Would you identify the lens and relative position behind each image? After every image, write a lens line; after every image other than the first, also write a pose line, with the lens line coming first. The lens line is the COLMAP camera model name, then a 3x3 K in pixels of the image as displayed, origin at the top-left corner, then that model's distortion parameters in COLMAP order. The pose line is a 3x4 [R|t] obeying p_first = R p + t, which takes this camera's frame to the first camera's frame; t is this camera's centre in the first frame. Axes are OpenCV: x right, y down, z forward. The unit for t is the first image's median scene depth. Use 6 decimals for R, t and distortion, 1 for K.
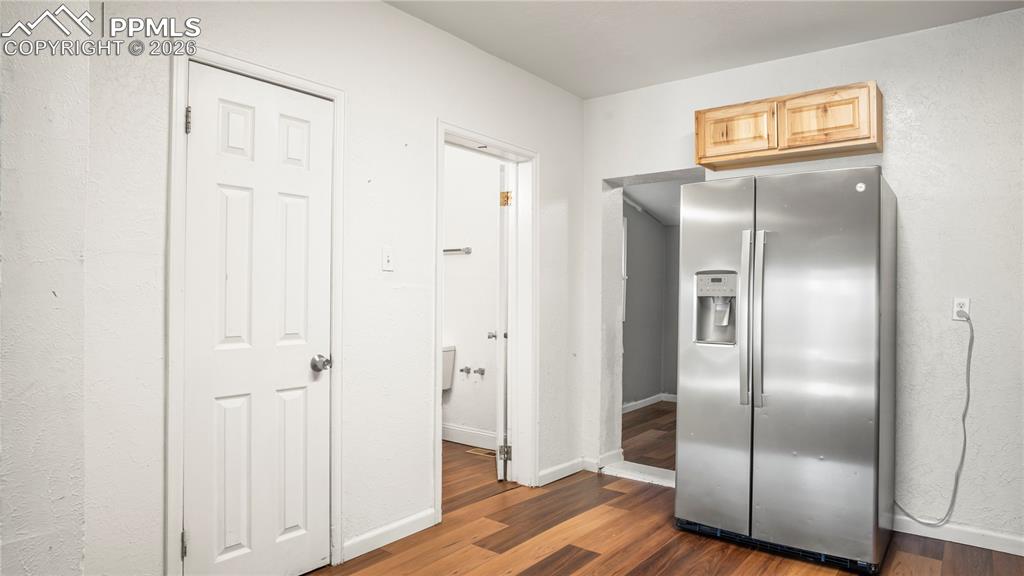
lens RADIAL K [[613.5, 0, 508.4], [0, 613.5, 289.1], [0, 0, 1]] dist [-0.045070, 0.016935]
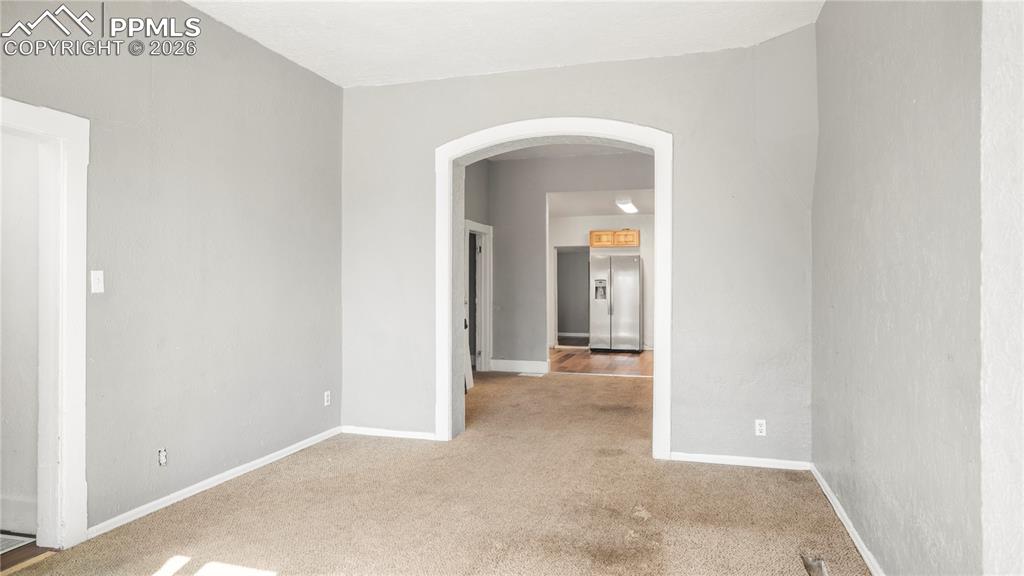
lens RADIAL K [[613.5, 0, 514.2], [0, 613.5, 284.5], [0, 0, 1]] dist [-0.045070, 0.016935]
pose [[0.934585, -0.016522, 0.355355, -1.453201], [0.012628, 0.999832, 0.013274, -0.055730], [-0.355515, -0.007919, 0.934637, -2.263602]]
